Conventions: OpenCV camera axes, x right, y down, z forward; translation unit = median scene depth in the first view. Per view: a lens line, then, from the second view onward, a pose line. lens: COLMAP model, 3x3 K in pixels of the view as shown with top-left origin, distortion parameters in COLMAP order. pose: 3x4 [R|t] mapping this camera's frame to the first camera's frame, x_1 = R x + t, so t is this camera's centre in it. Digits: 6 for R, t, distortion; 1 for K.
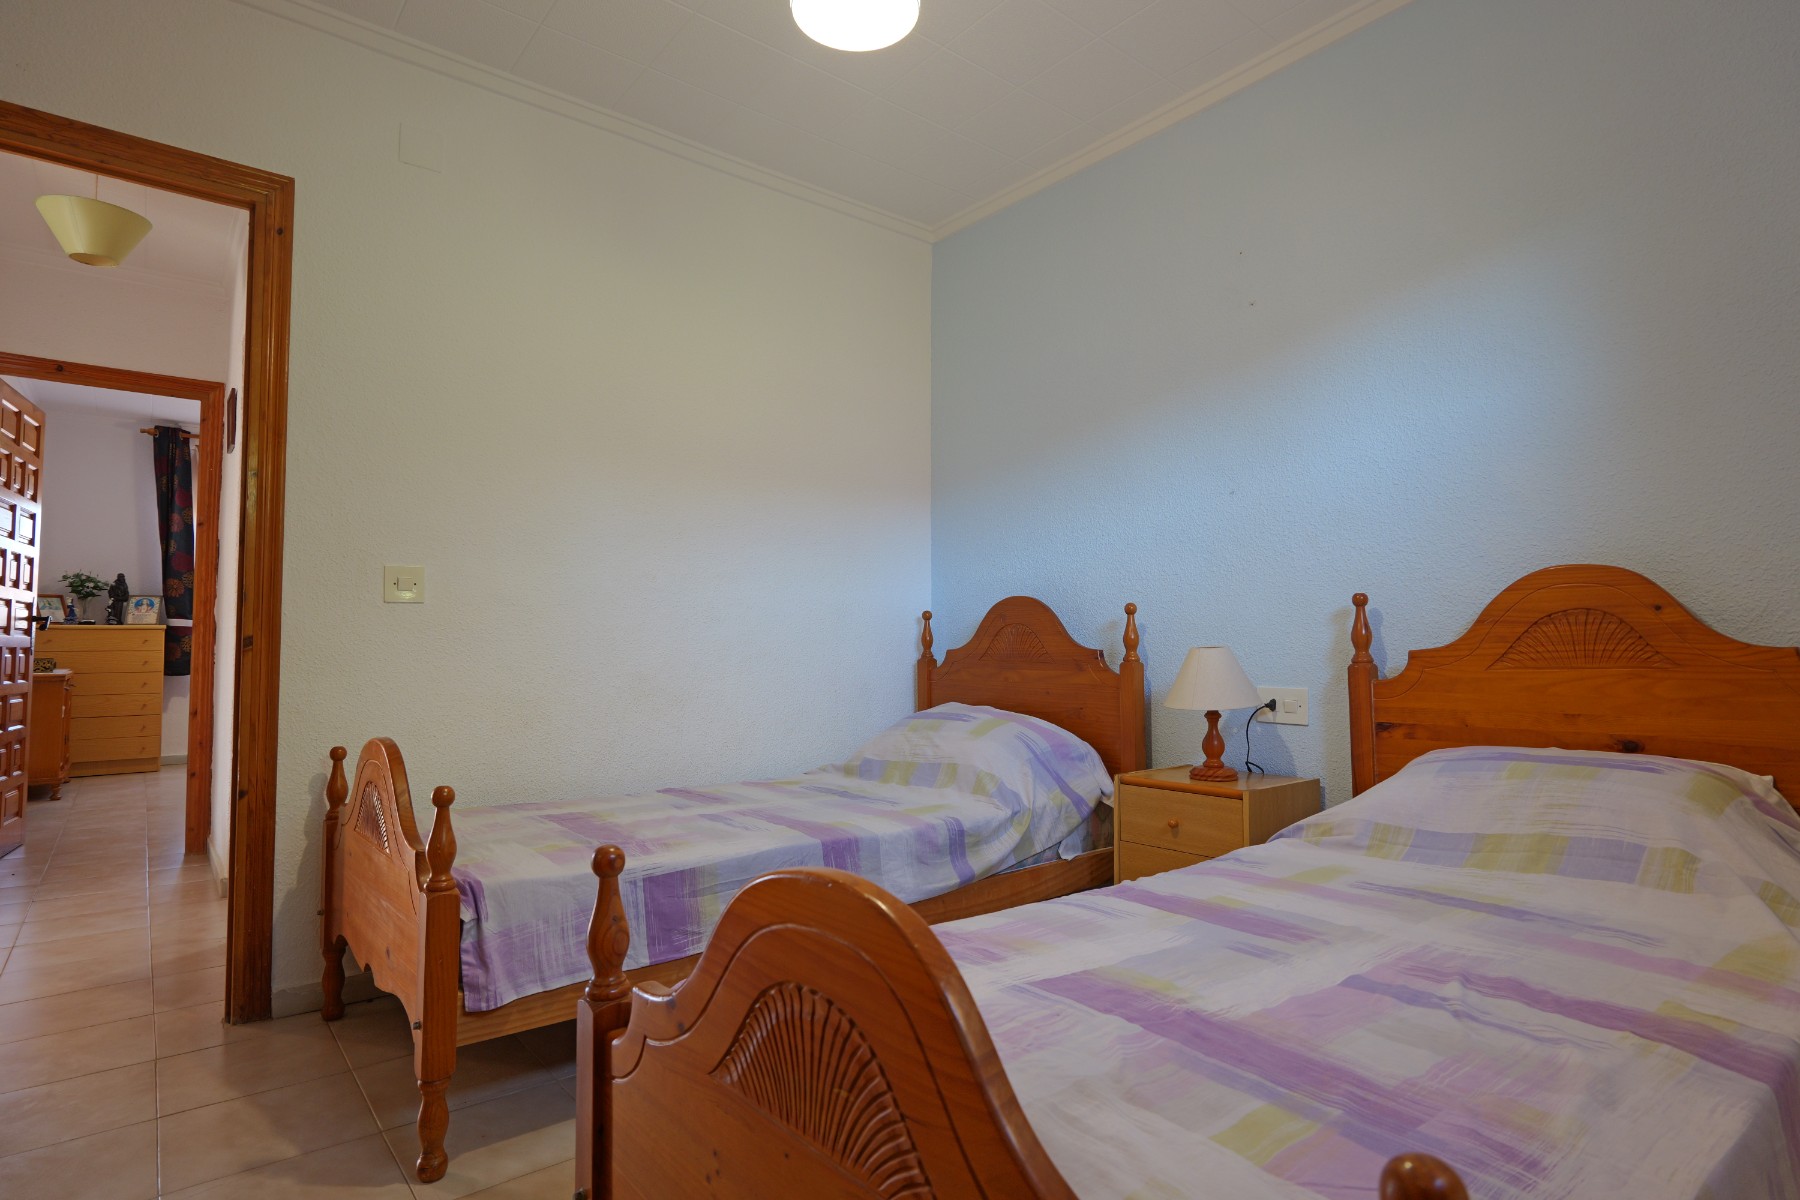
lens RADIAL K [[944.2, 0, 912.3], [0, 944.2, 596.8], [0, 0, 1]] dist [-0.010894, 0.000673]
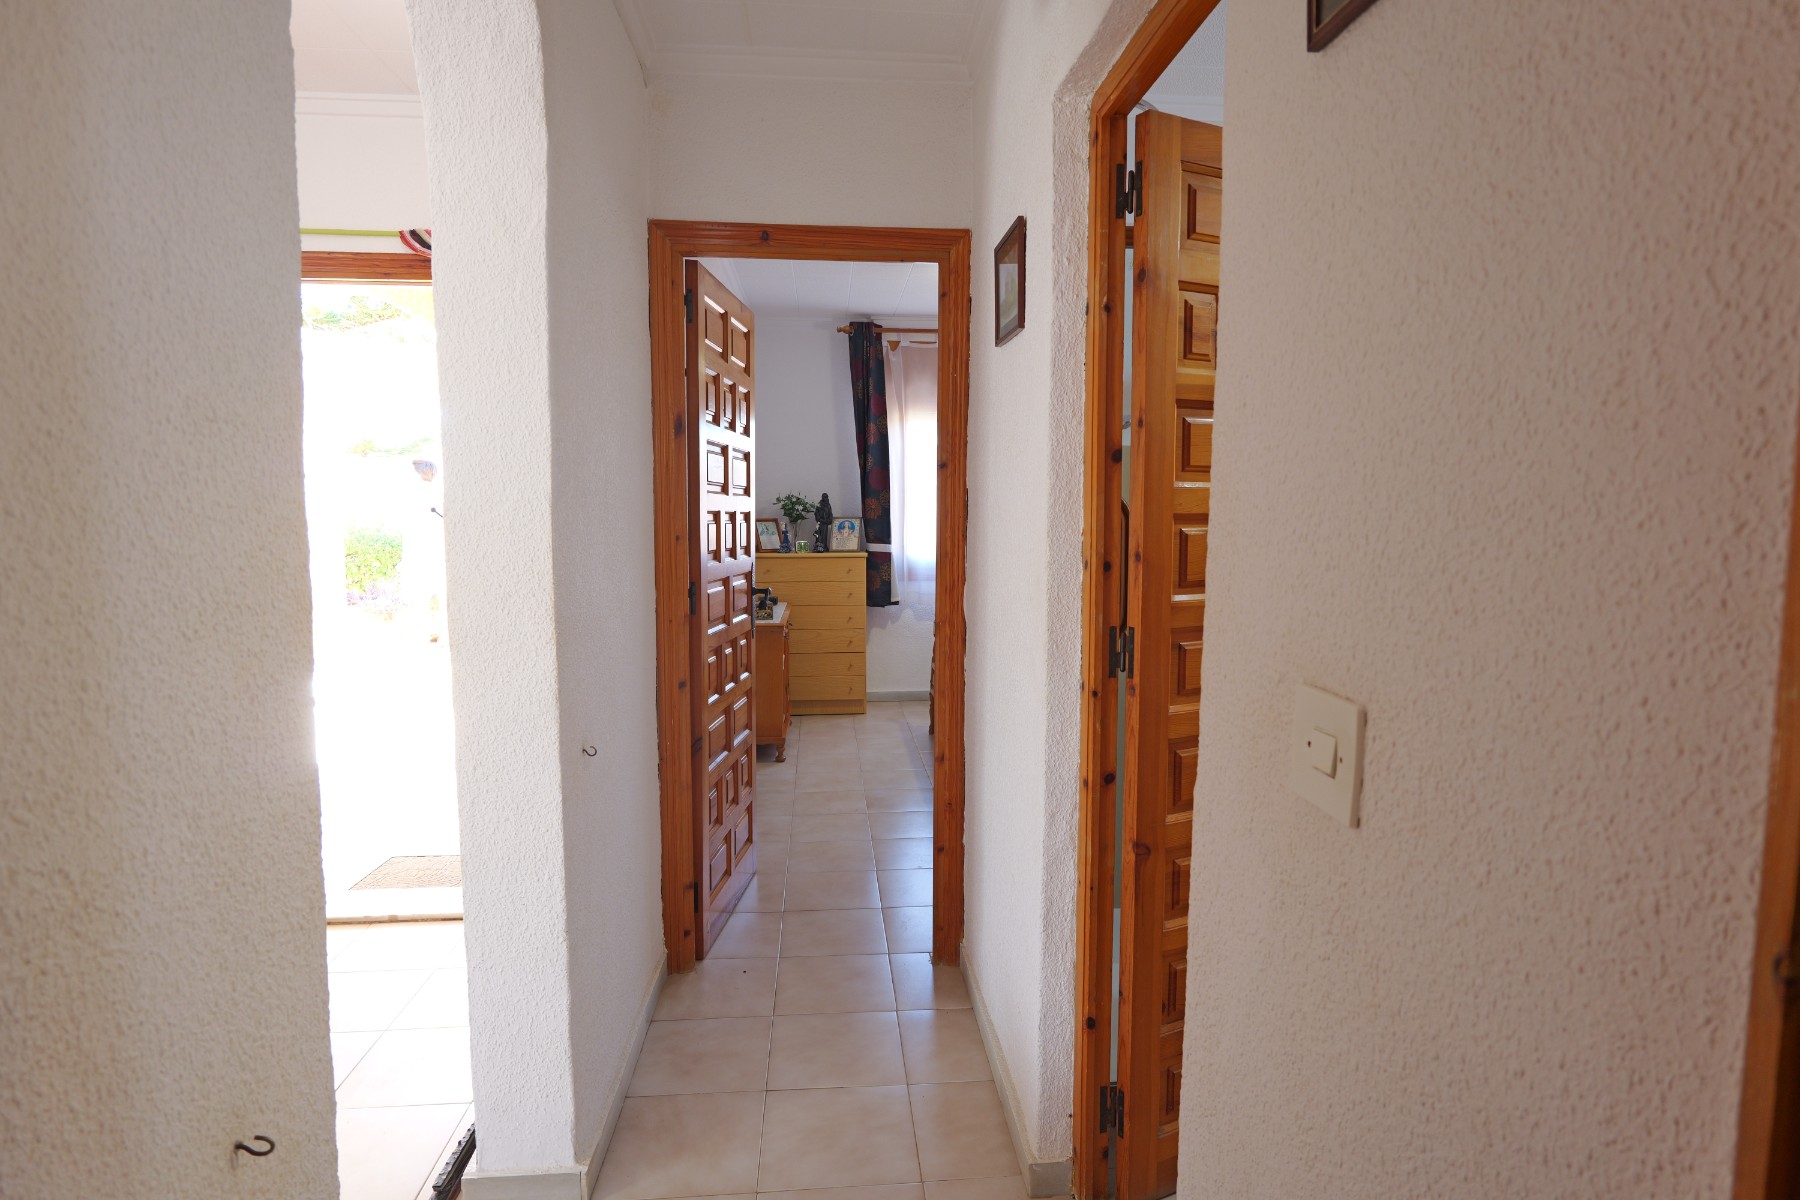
lens RADIAL K [[944.2, 0, 893.3], [0, 944.2, 597.0], [0, 0, 1]] dist [-0.010894, 0.000673]
pose [[0.818662, 0.059762, -0.571158, -0.268118], [0.022054, 0.990565, 0.135258, -0.048860], [0.573852, -0.123327, 0.809620, 0.292212]]
